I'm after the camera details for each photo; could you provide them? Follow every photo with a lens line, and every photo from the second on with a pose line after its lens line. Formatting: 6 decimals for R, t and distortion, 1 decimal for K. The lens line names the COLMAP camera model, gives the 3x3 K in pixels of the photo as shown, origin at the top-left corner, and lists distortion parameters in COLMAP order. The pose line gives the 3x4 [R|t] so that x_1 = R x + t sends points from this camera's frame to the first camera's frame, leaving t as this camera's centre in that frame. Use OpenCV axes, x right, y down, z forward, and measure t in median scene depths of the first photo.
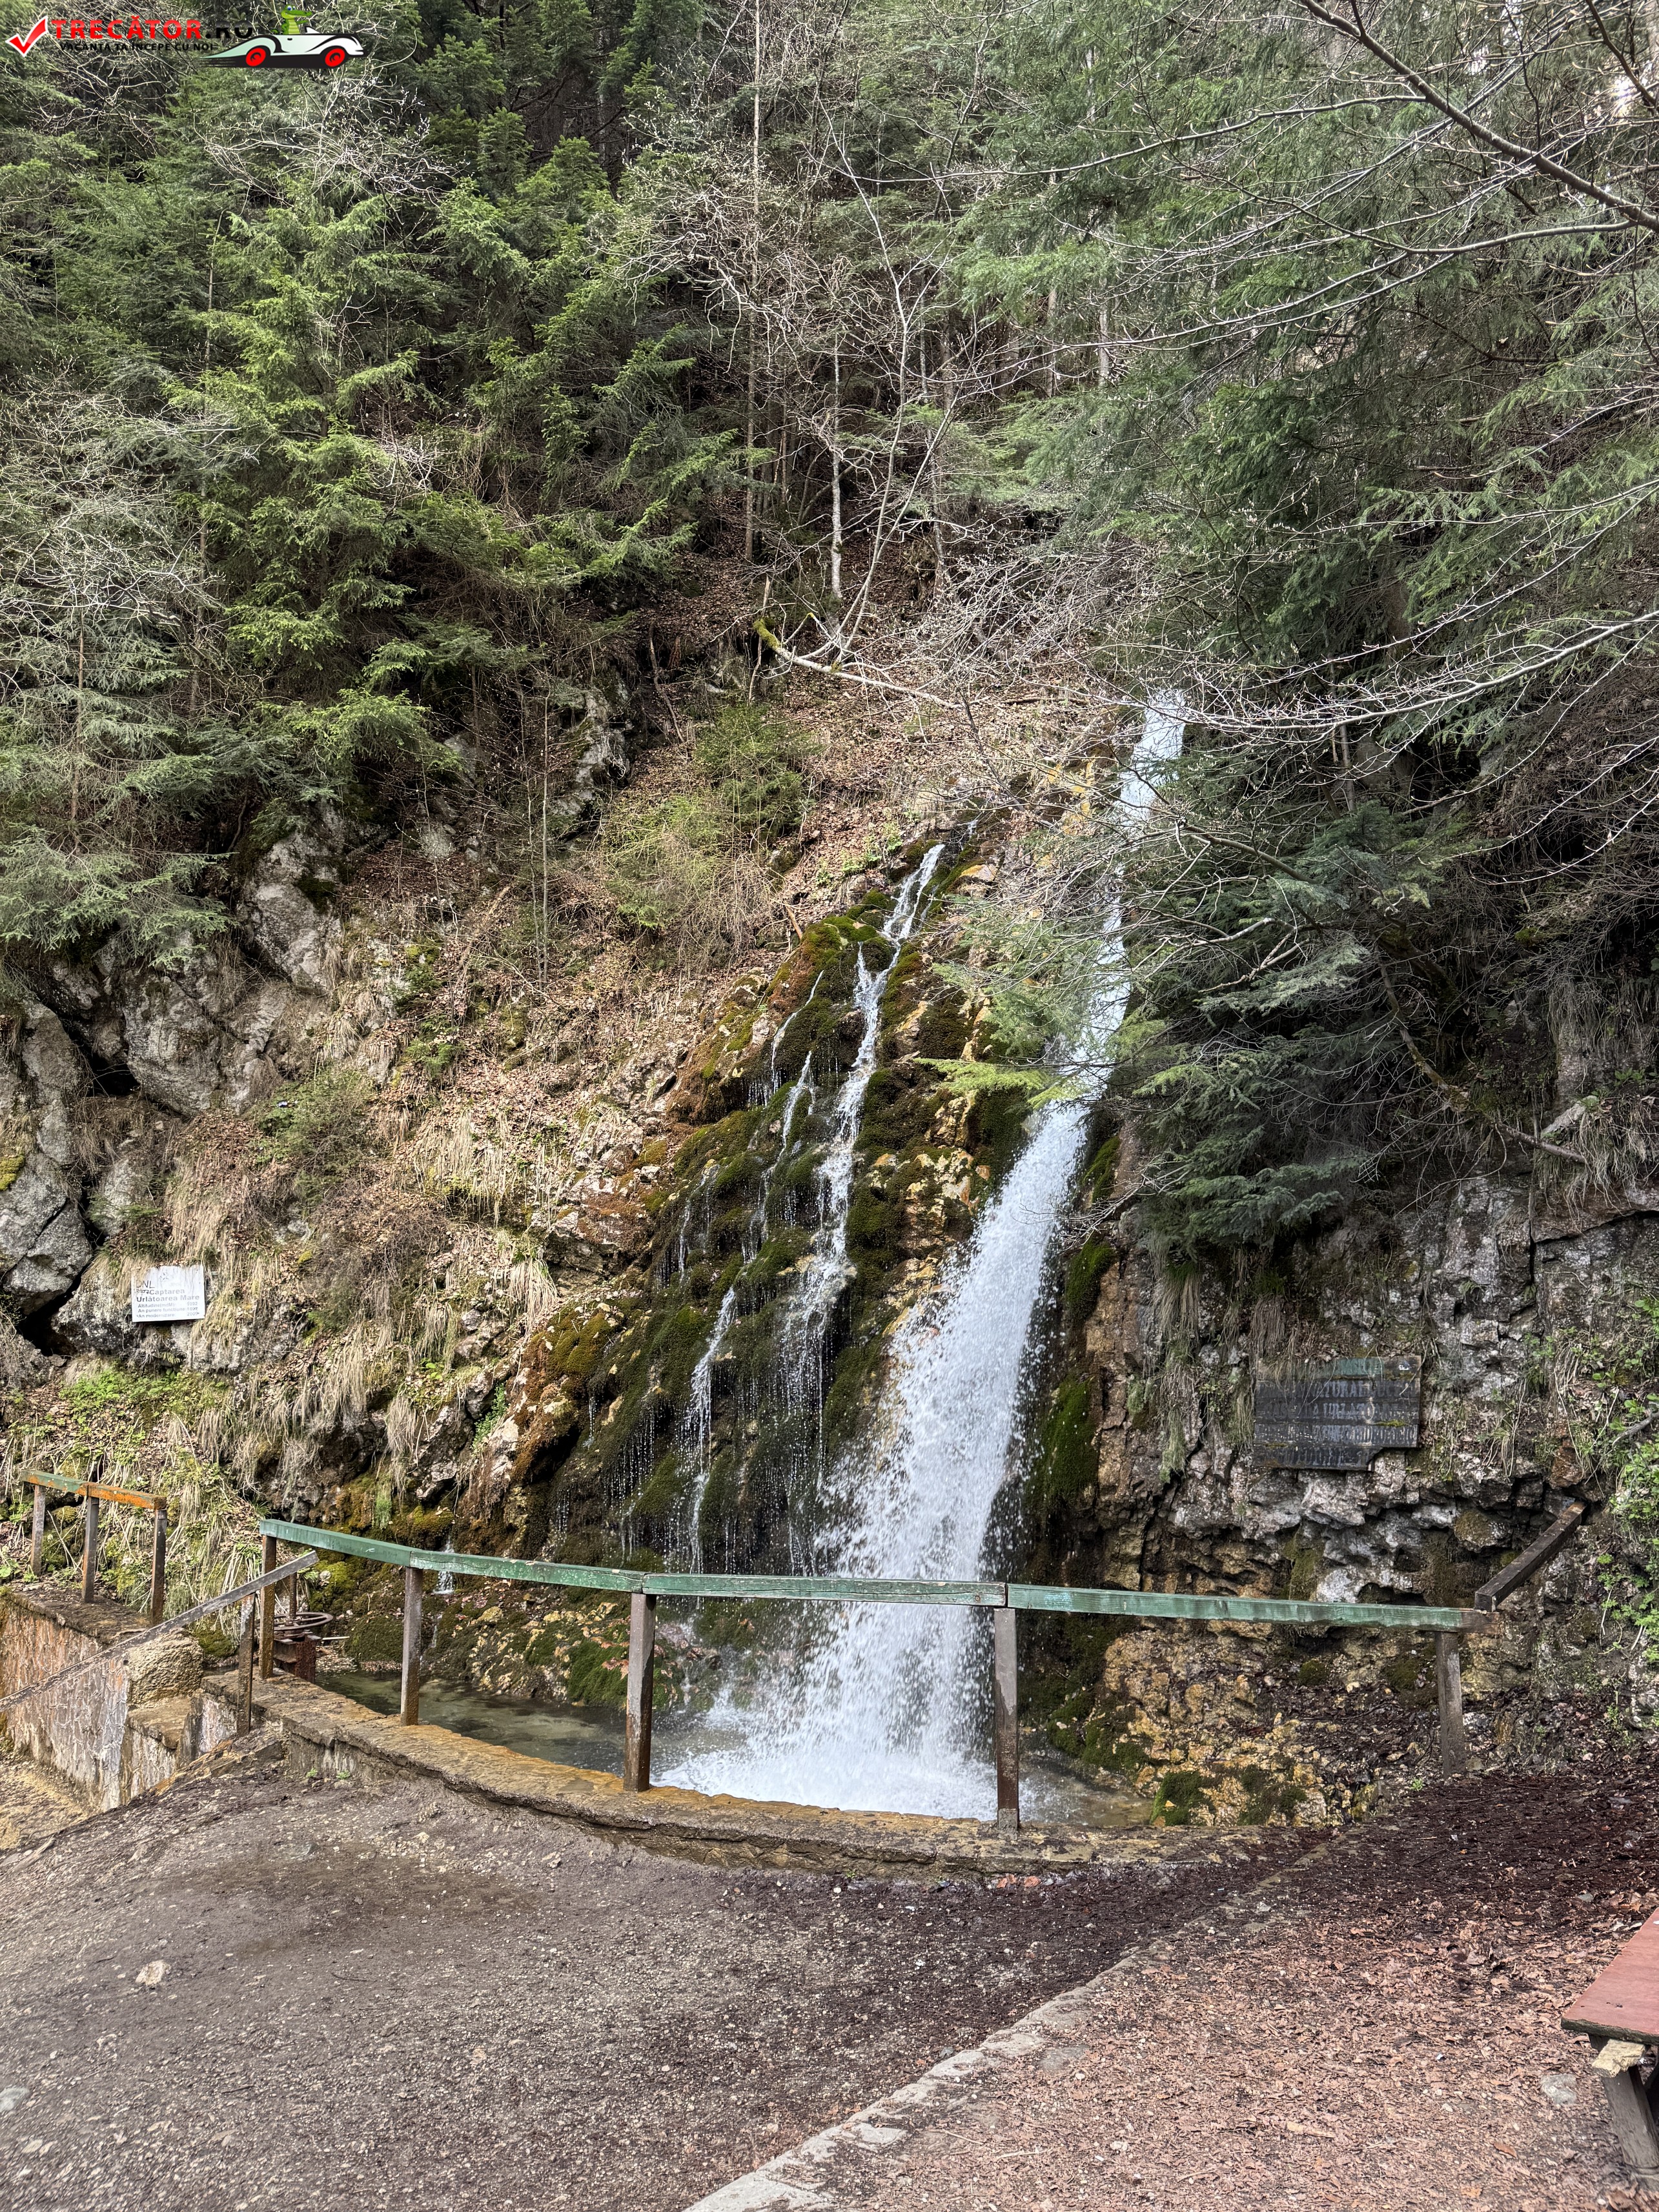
lens RADIAL K [[1537.7, 0, 837.3], [0, 1537.7, 1105.6], [0, 0, 1]] dist [0.098941, -0.132319]
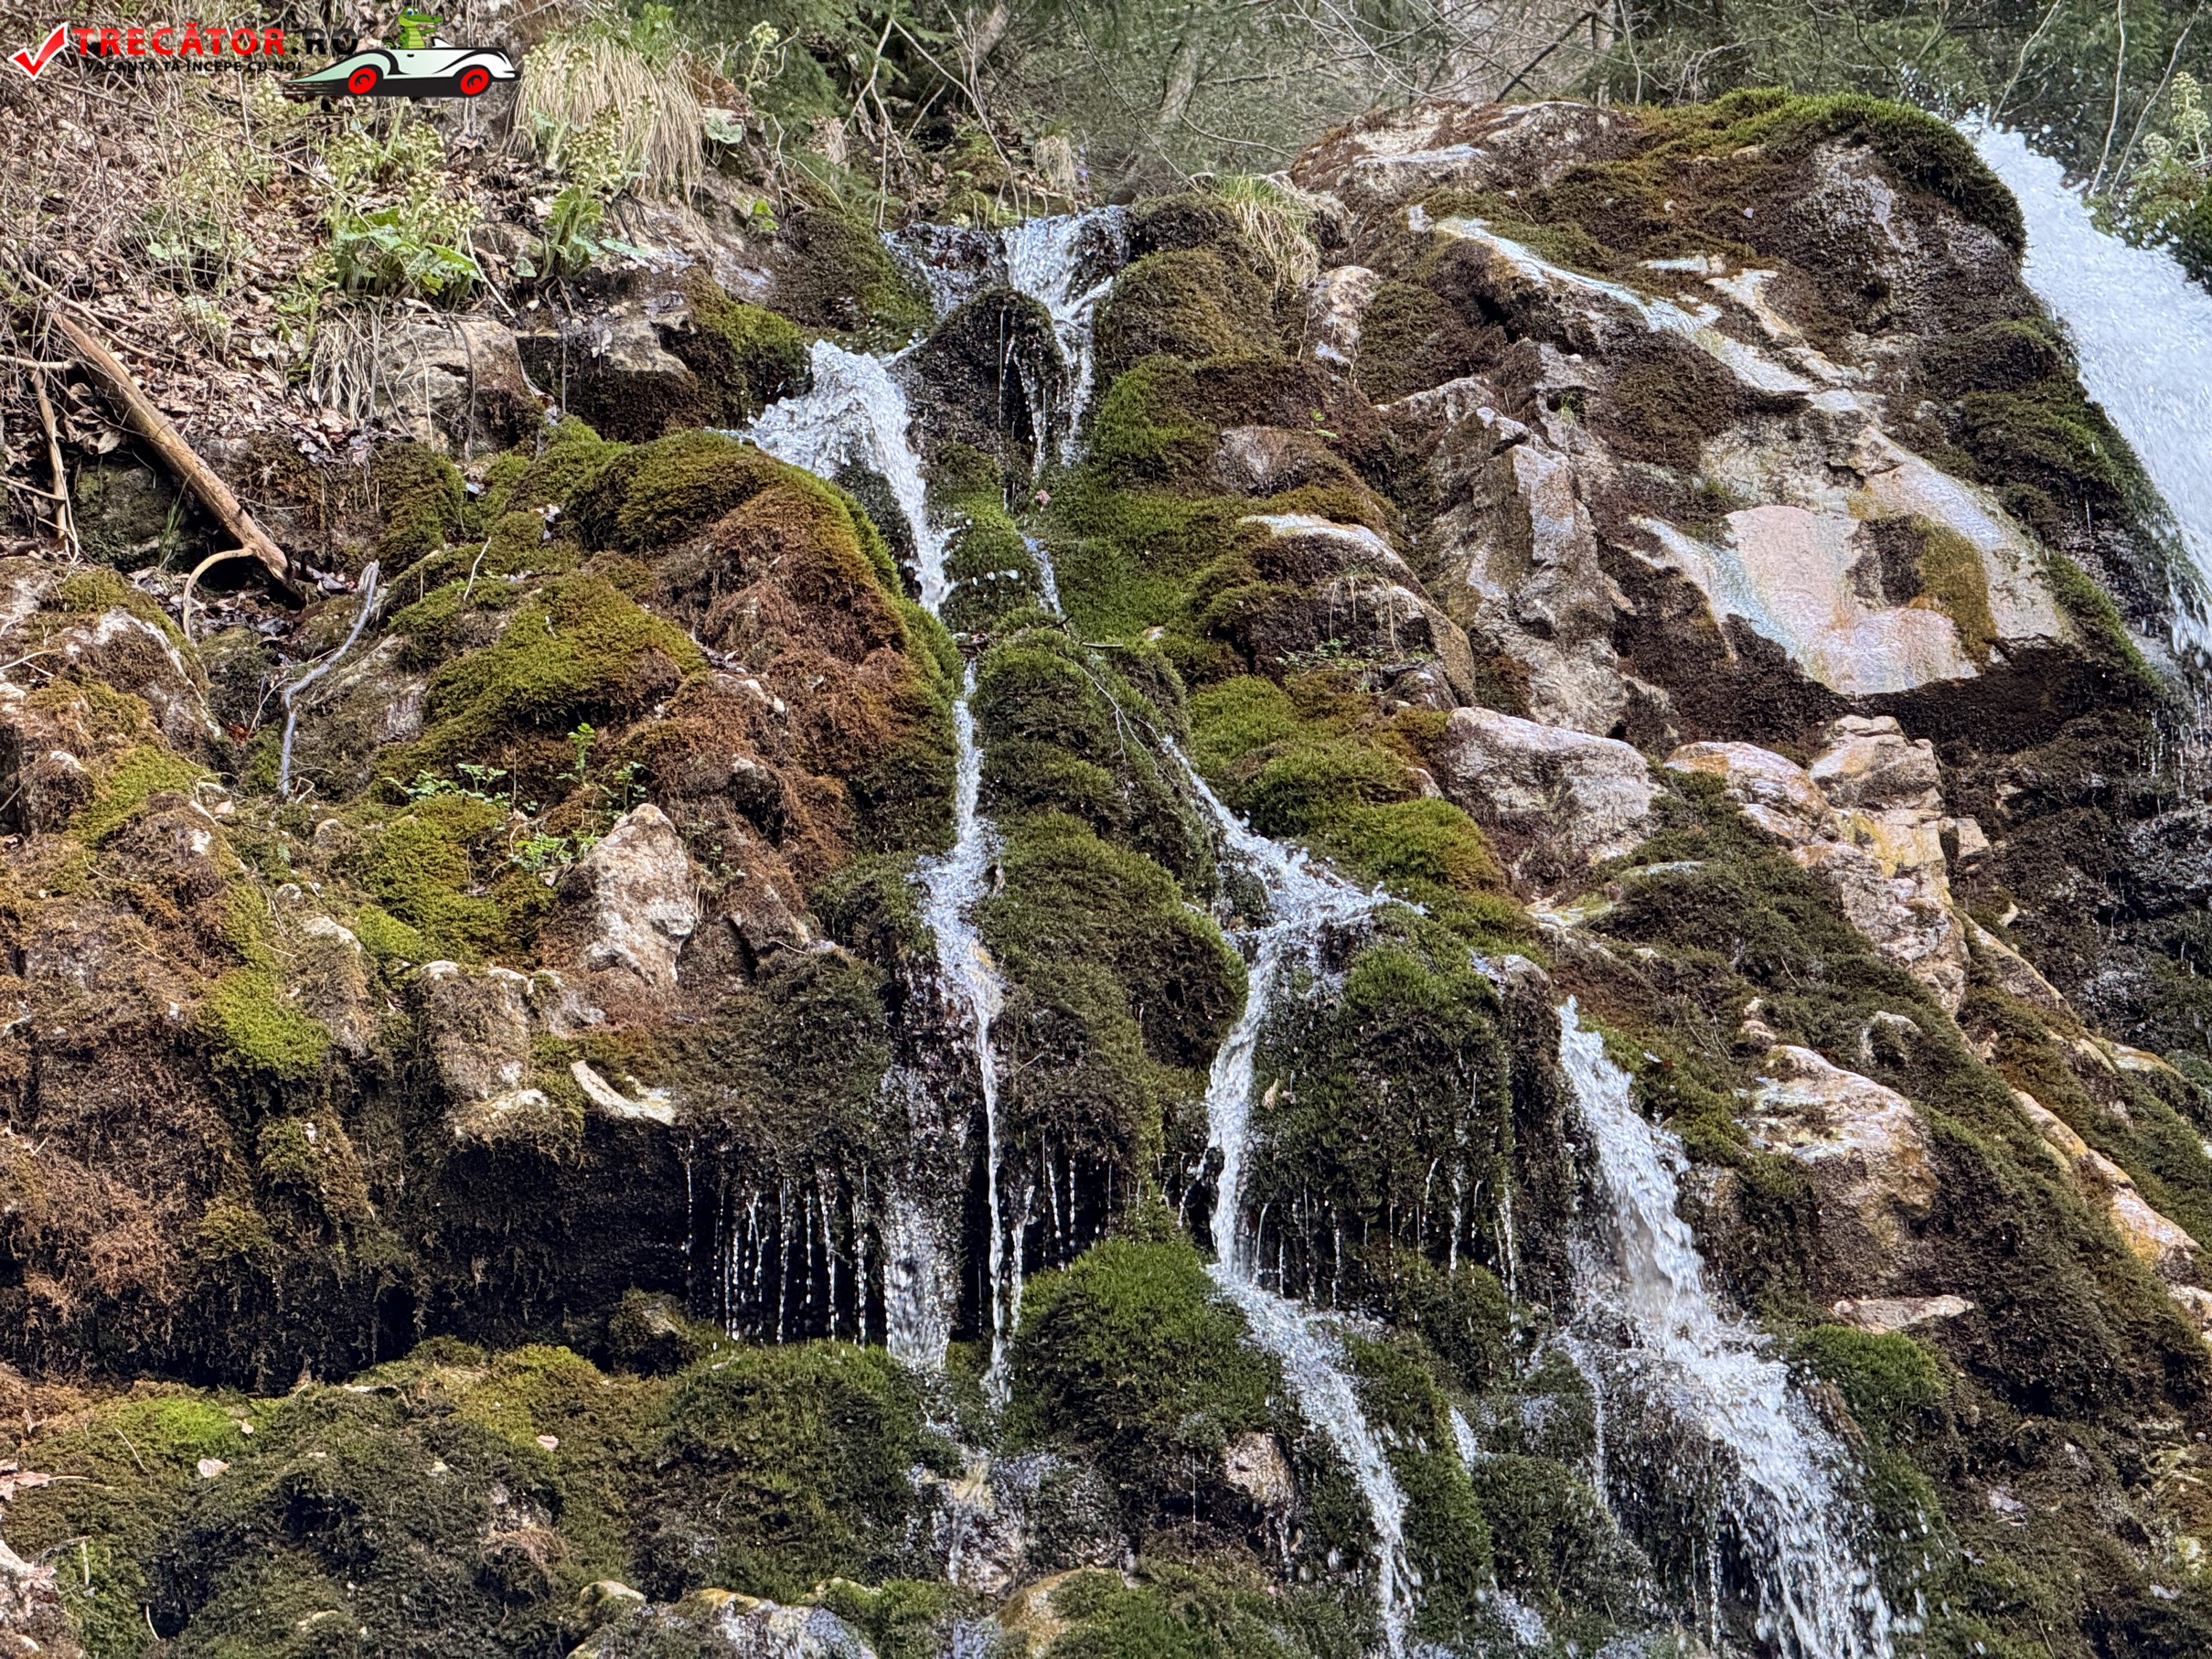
lens RADIAL K [[7745.2, 0, 1109.9], [0, 7745.2, 833.0], [0, 0, 1]] dist [0.323702, 0.000000]
pose [[0.593711, 0.372961, 0.713027, -0.590331], [-0.126613, 0.918363, -0.374939, 0.234042], [-0.794655, 0.132327, 0.592464, 0.522739]]
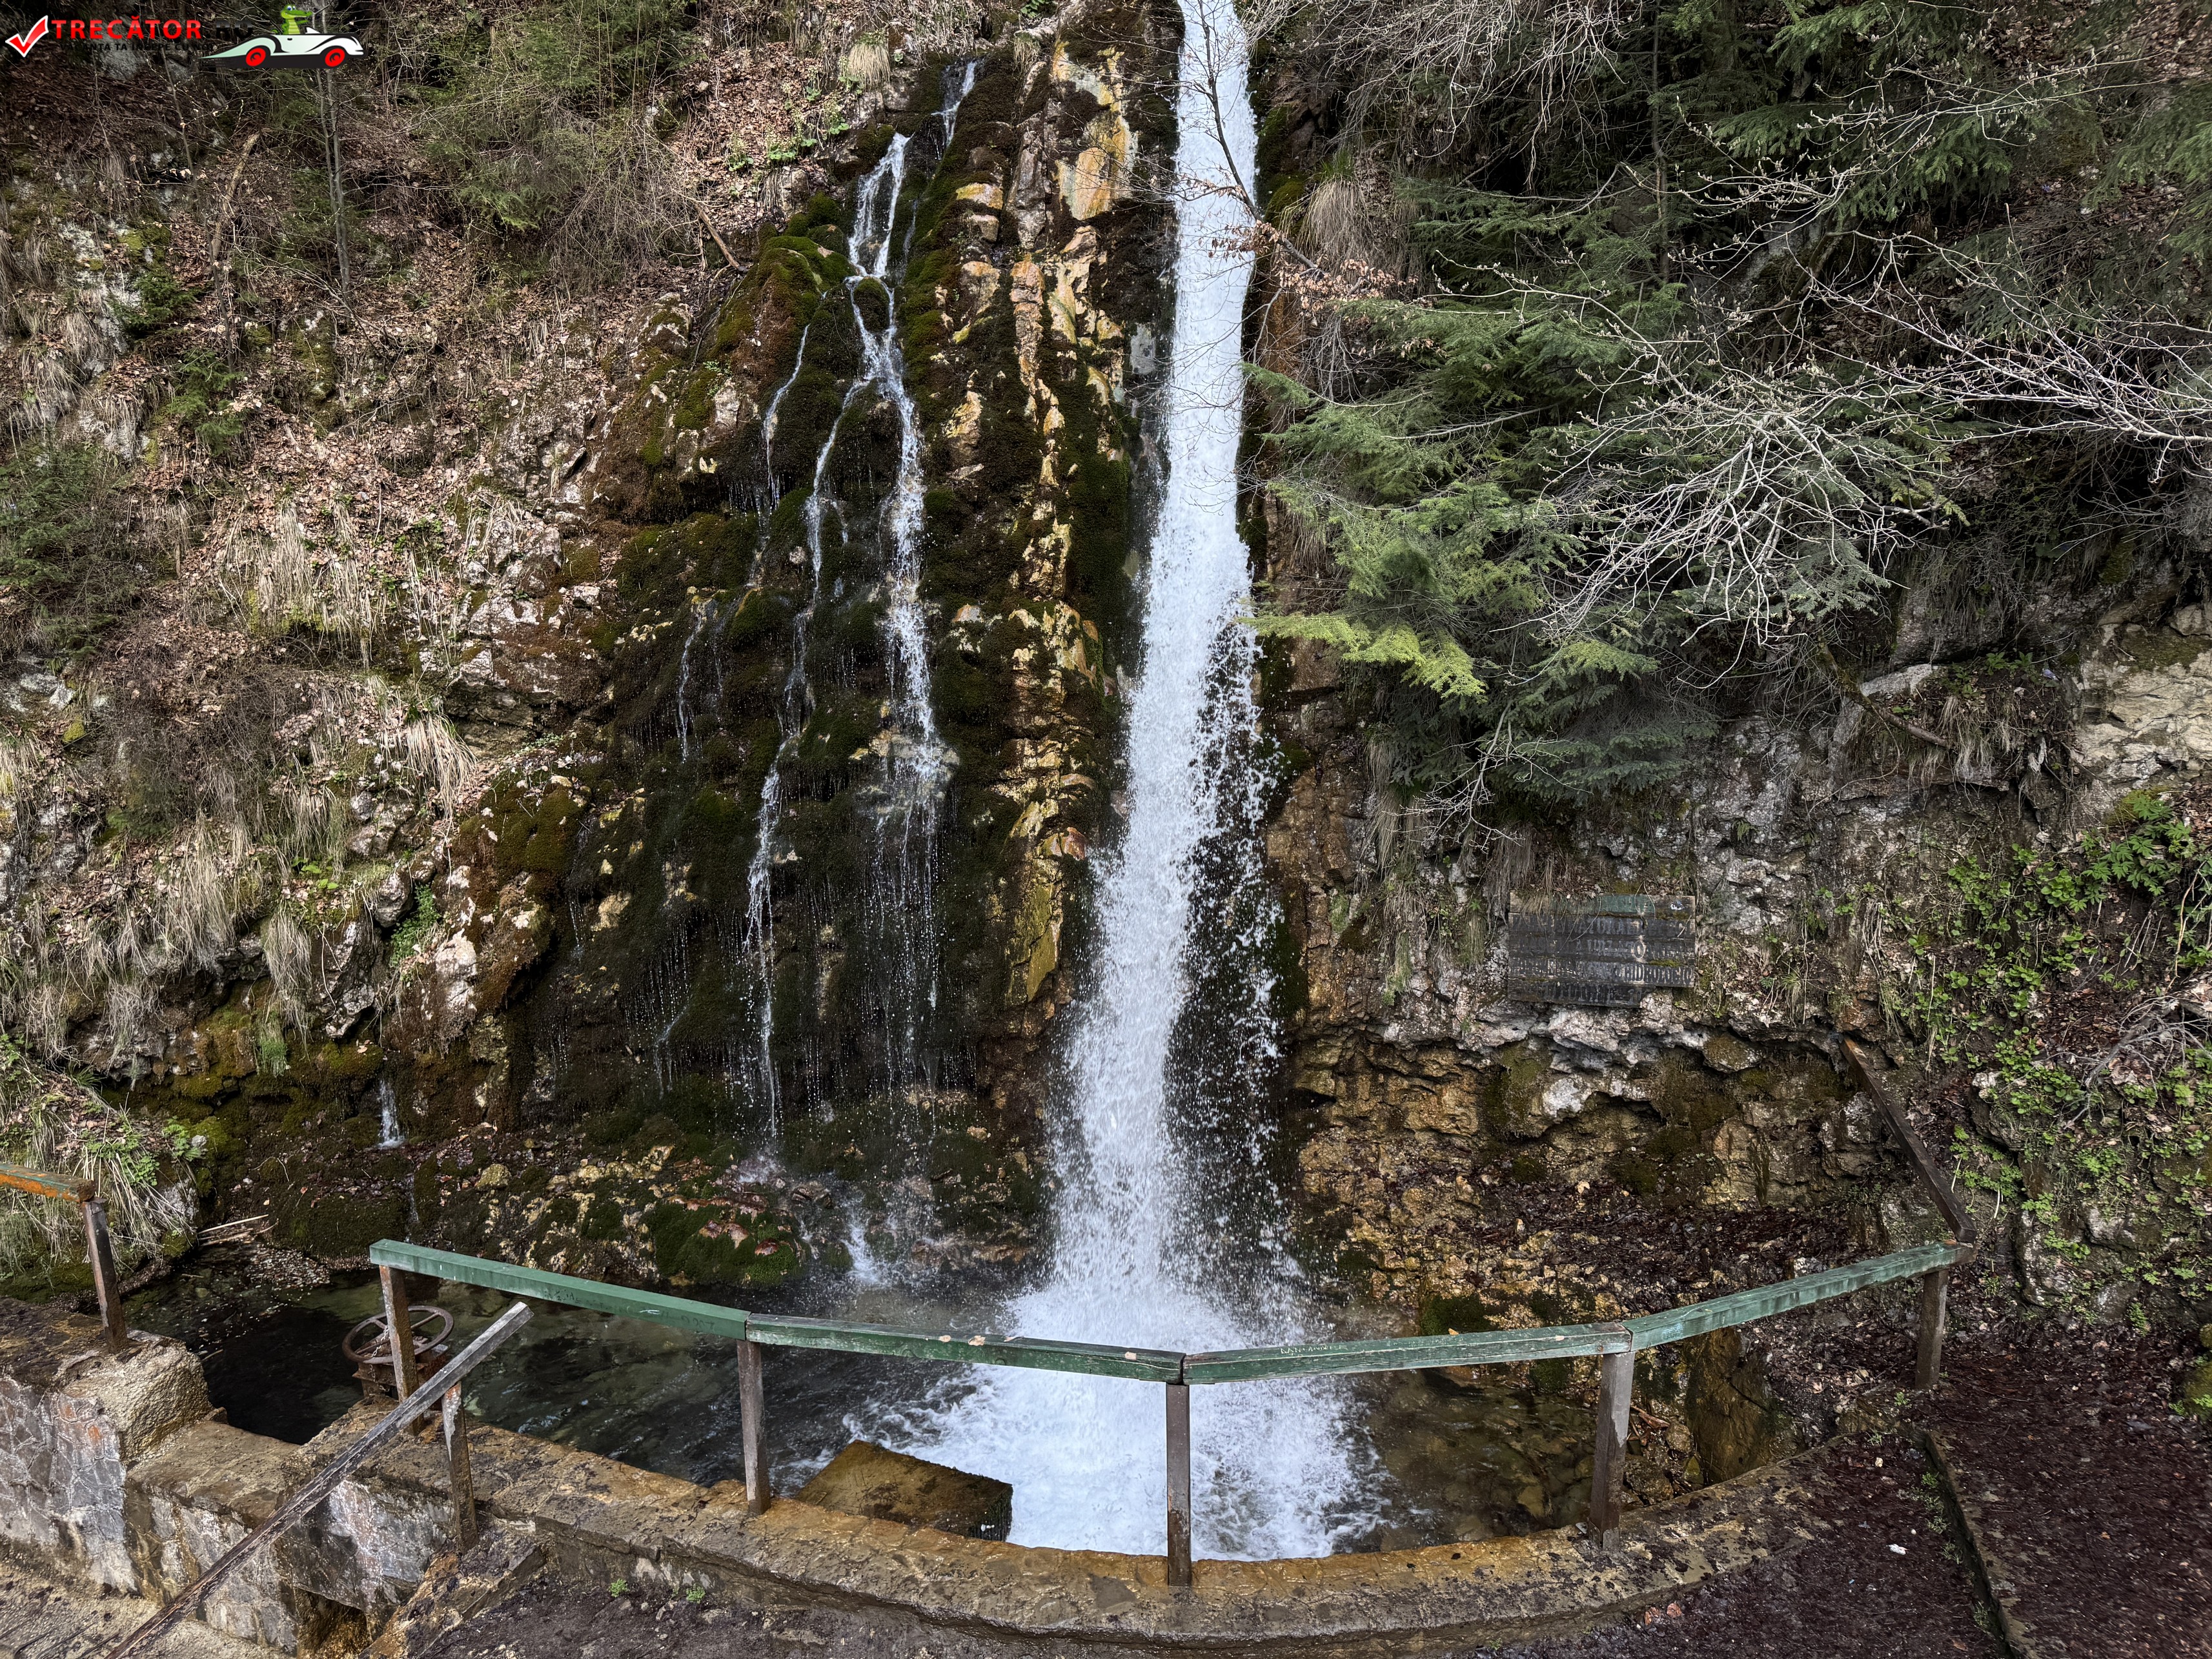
lens RADIAL K [[1537.7, 0, 1124.1], [0, 1537.7, 835.6], [0, 0, 1]] dist [0.098941, -0.132319]
pose [[0.892546, -0.104382, 0.438710, -0.242613], [-0.052900, 0.941891, 0.331727, -0.117935], [-0.447843, -0.319290, 0.835159, 0.203264]]
